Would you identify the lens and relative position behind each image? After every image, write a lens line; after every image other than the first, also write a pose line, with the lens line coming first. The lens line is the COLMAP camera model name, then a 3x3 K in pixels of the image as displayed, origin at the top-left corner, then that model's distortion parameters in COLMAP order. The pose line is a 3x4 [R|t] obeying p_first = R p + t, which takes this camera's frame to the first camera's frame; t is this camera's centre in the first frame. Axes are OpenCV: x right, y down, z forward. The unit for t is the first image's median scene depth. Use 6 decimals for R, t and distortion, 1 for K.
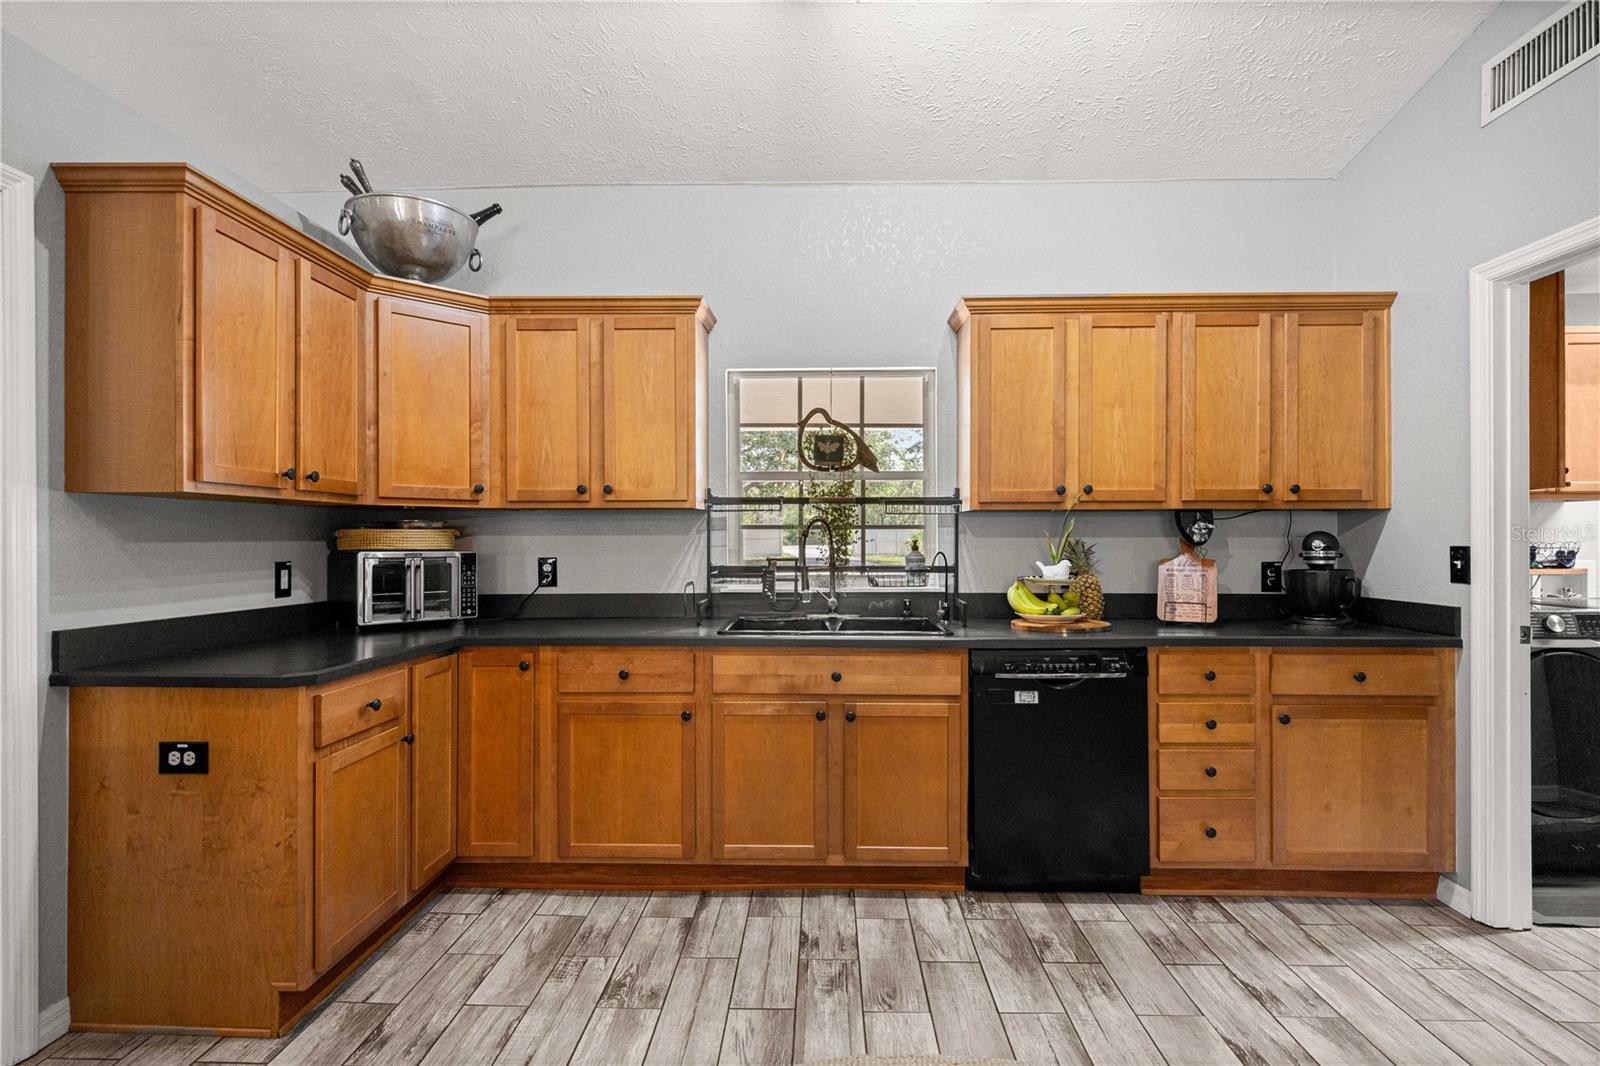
lens RADIAL K [[782.9, 0, 806.1], [0, 782.9, 537.0], [0, 0, 1]] dist [0.001062, -0.000139]
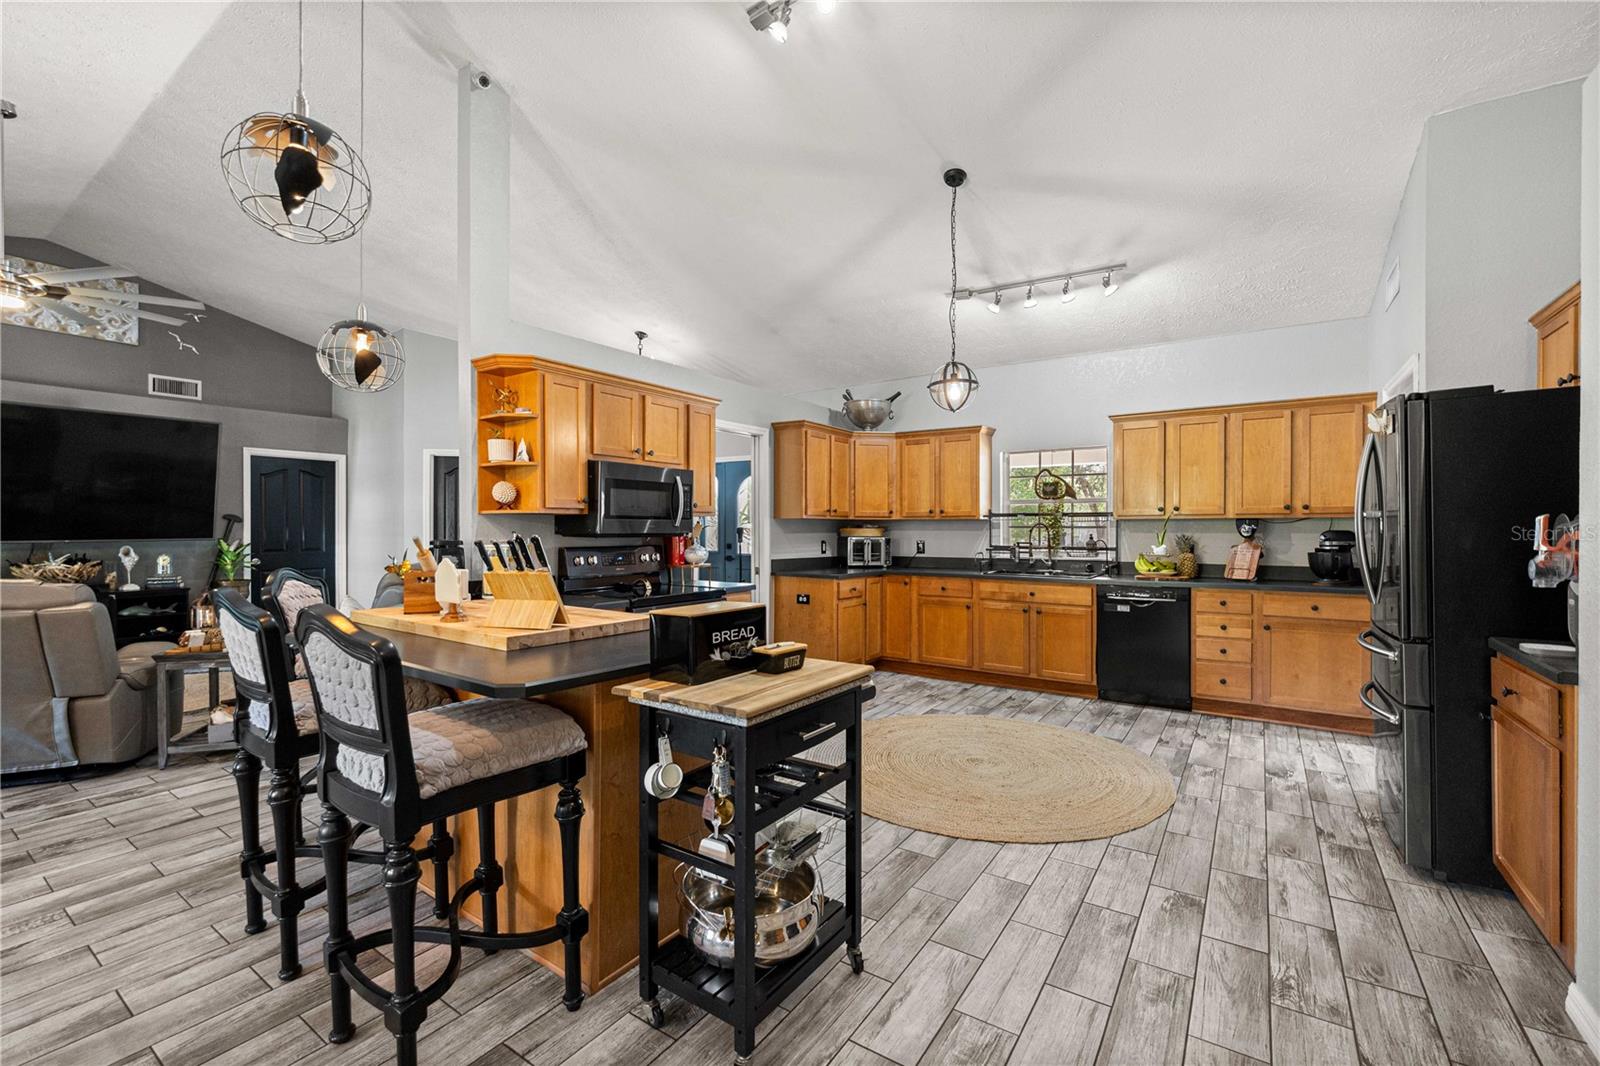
lens RADIAL K [[682.5, 0, 800.0], [0, 682.5, 533.0], [0, 0, 1]] dist [0.000180, 0.000107]
pose [[0.840540, 0.005458, -0.541722, 0.531168], [-0.001711, 0.999971, 0.007419, -0.011976], [0.541747, -0.005309, 0.840525, -1.008946]]
